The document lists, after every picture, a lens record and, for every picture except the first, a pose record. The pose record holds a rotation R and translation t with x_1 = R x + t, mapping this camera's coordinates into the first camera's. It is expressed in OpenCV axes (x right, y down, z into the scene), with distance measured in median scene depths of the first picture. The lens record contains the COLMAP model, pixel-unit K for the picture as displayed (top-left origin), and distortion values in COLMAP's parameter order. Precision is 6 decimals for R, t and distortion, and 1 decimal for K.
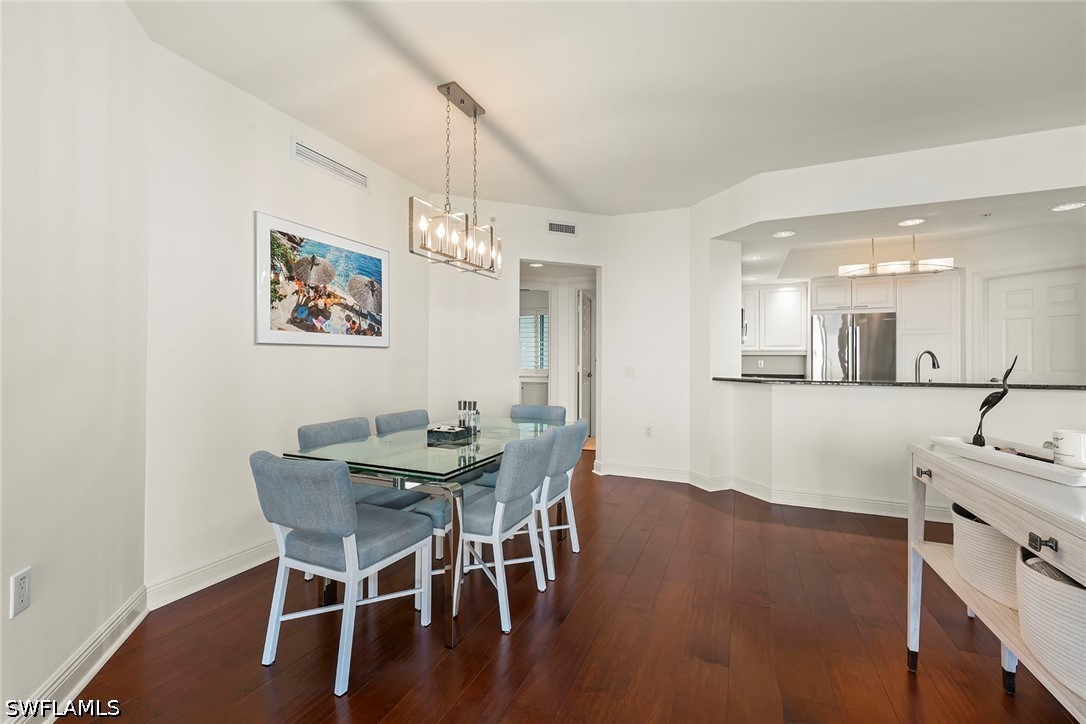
lens RADIAL K [[449.4, 0, 543.6], [0, 449.4, 358.0], [0, 0, 1]] dist [0.001288, 0.000153]
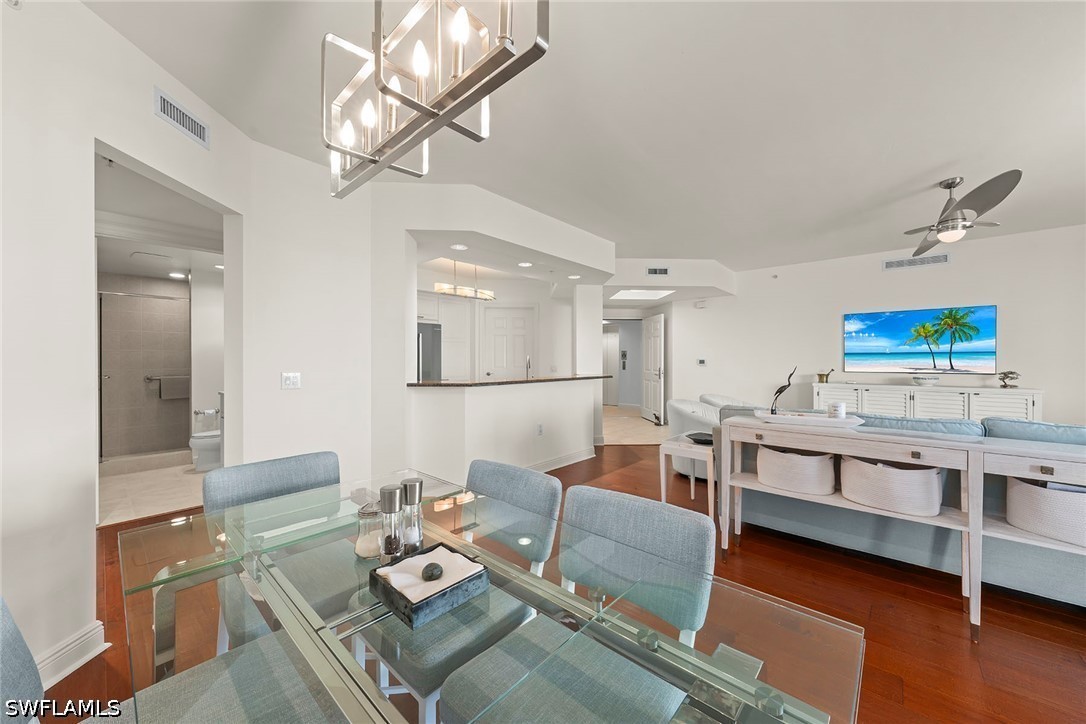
lens RADIAL K [[393.6, 0, 543.0], [0, 393.6, 362.0], [0, 0, 1]] dist [-0.000747, 0.000029]
pose [[0.309241, -0.010990, 0.950920, -0.364447], [-0.005112, 0.999900, 0.013218, -0.014957], [-0.950970, -0.008949, 0.309154, 0.612830]]
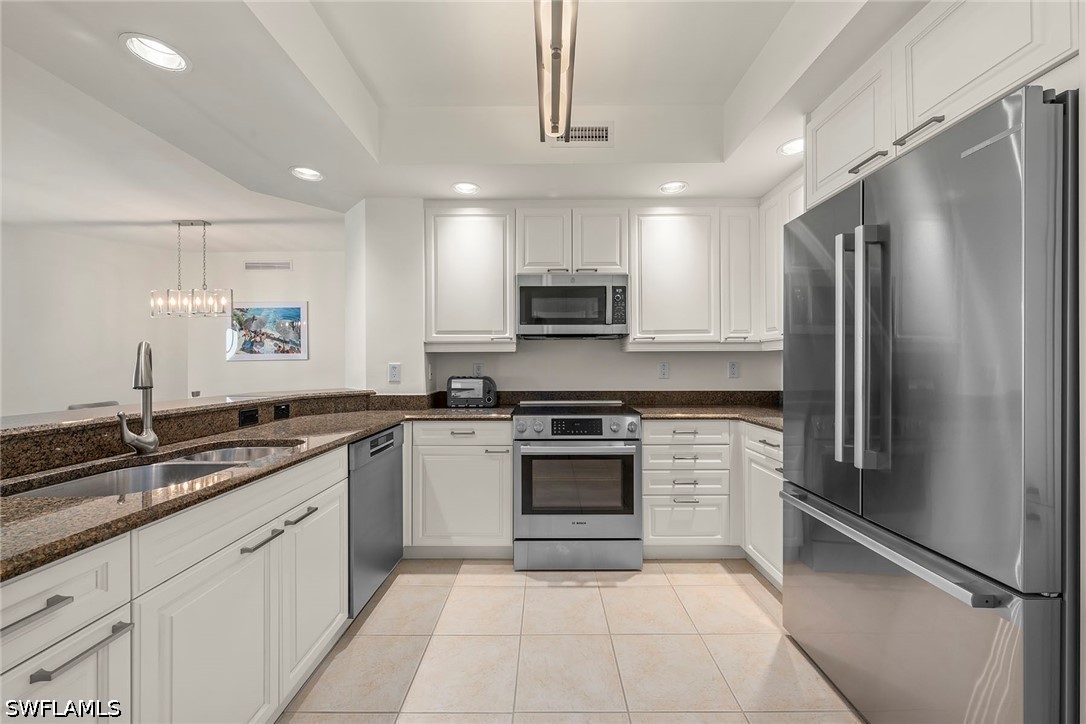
lens RADIAL K [[398.4, 0, 548.5], [0, 398.4, 364.6], [0, 0, 1]] dist [-0.000383, -0.000056]
pose [[0.404244, -0.007311, -0.914622, 1.435271], [0.013379, 0.999908, -0.002079, 0.010373], [0.914553, -0.011396, 0.404304, 1.292796]]
